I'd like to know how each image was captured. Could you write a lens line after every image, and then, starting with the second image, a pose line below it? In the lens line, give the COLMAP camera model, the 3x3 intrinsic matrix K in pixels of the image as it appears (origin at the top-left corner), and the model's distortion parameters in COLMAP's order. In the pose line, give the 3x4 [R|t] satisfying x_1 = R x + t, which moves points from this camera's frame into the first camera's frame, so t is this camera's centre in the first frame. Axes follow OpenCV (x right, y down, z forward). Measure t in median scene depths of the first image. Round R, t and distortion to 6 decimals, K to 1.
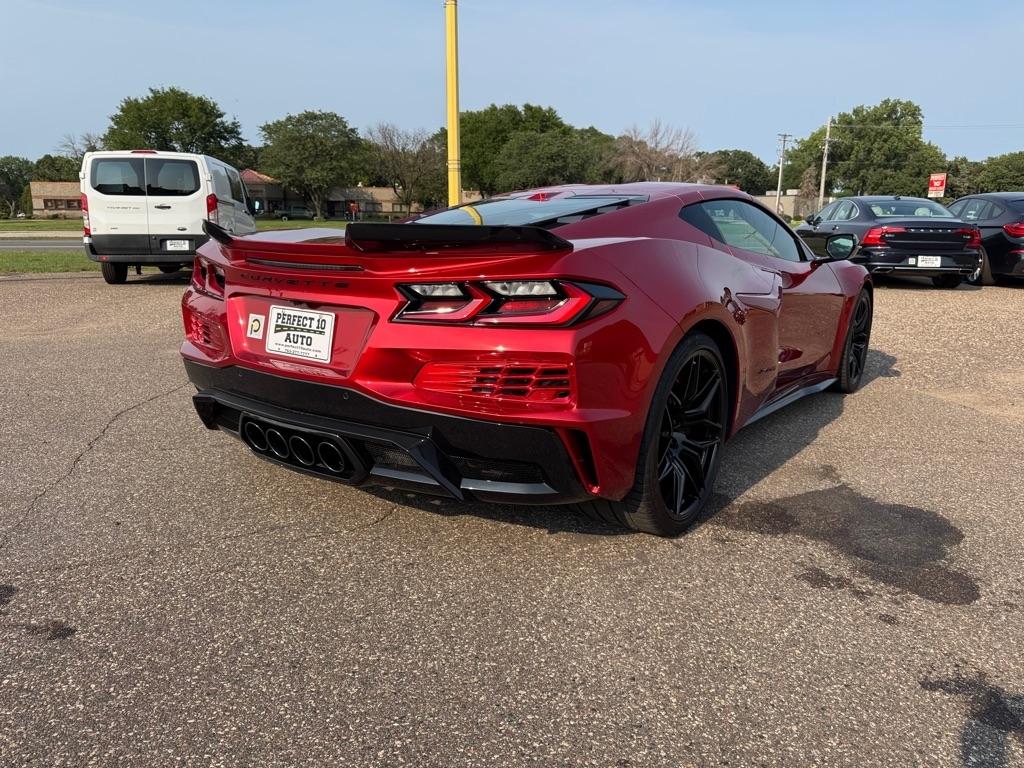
lens RADIAL K [[724.5, 0, 511.3], [0, 724.5, 374.8], [0, 0, 1]] dist [0.059202, -0.087892]
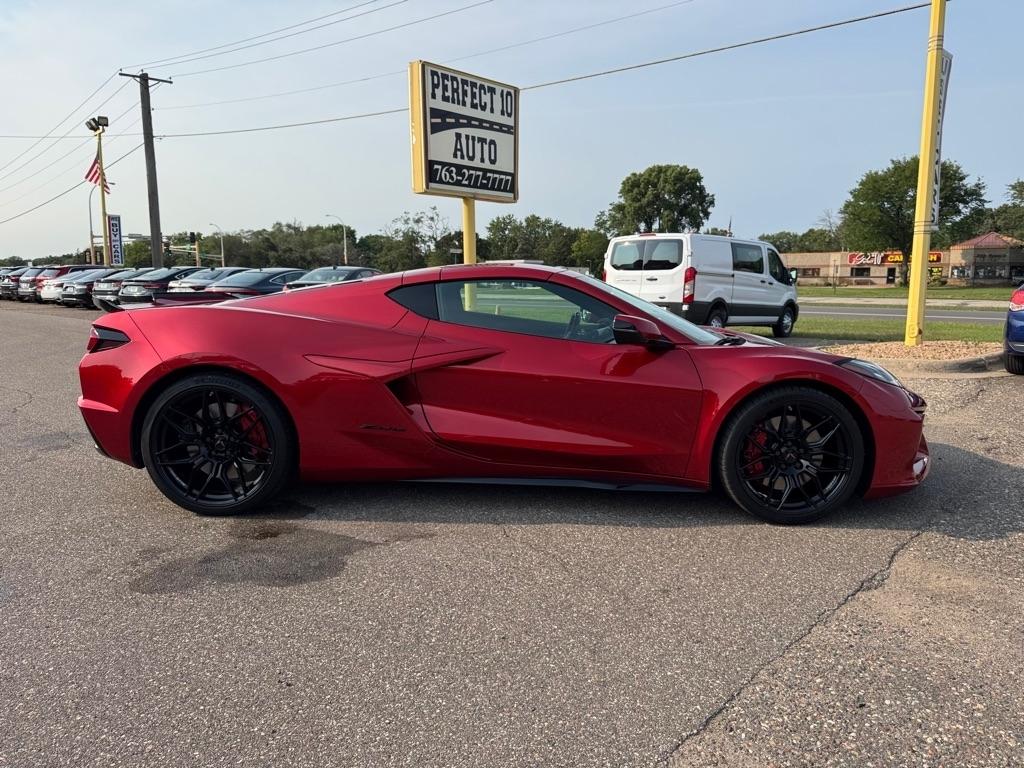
lens RADIAL K [[711.4, 0, 504.1], [0, 711.4, 385.1], [0, 0, 1]] dist [0.115074, -0.180326]
pose [[0.576064, 0.113076, -0.809546, 0.355335], [-0.172048, 0.984972, 0.015152, -0.031954], [0.799093, 0.130553, 0.586861, 0.129039]]
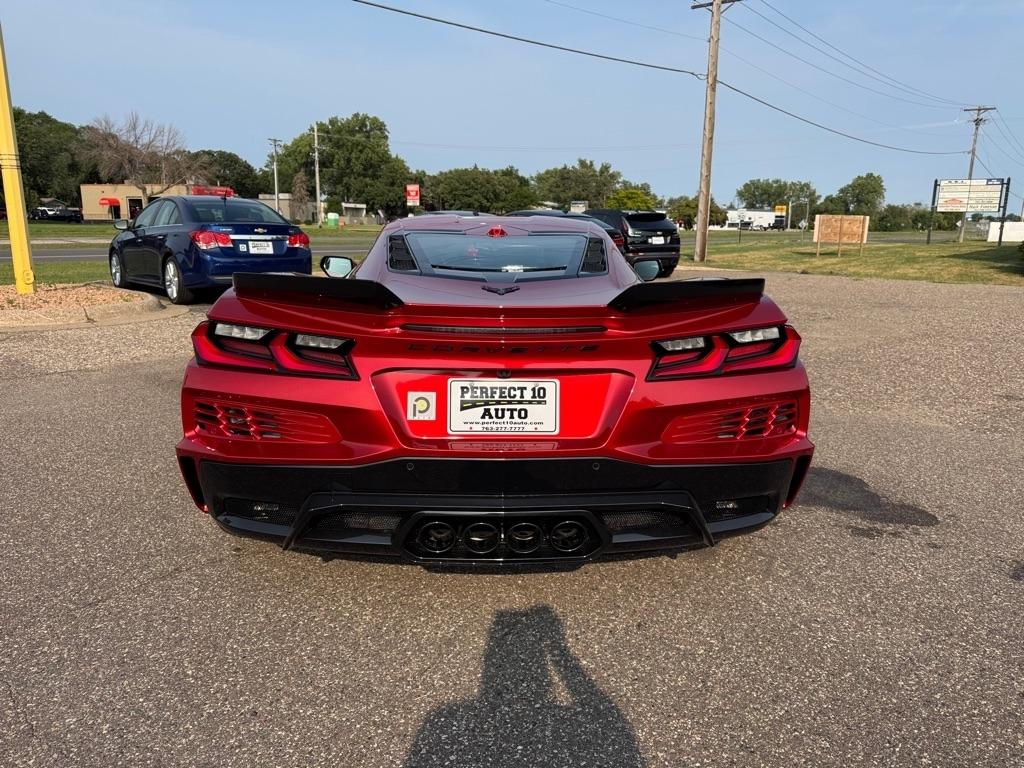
lens RADIAL K [[725.1, 0, 522.4], [0, 725.1, 380.3], [0, 0, 1]] dist [0.070149, -0.108130]
pose [[0.783953, -0.126366, 0.607824, -0.156712], [0.124655, 0.991166, 0.045286, -0.024545], [-0.608177, 0.040266, 0.792780, 0.059263]]
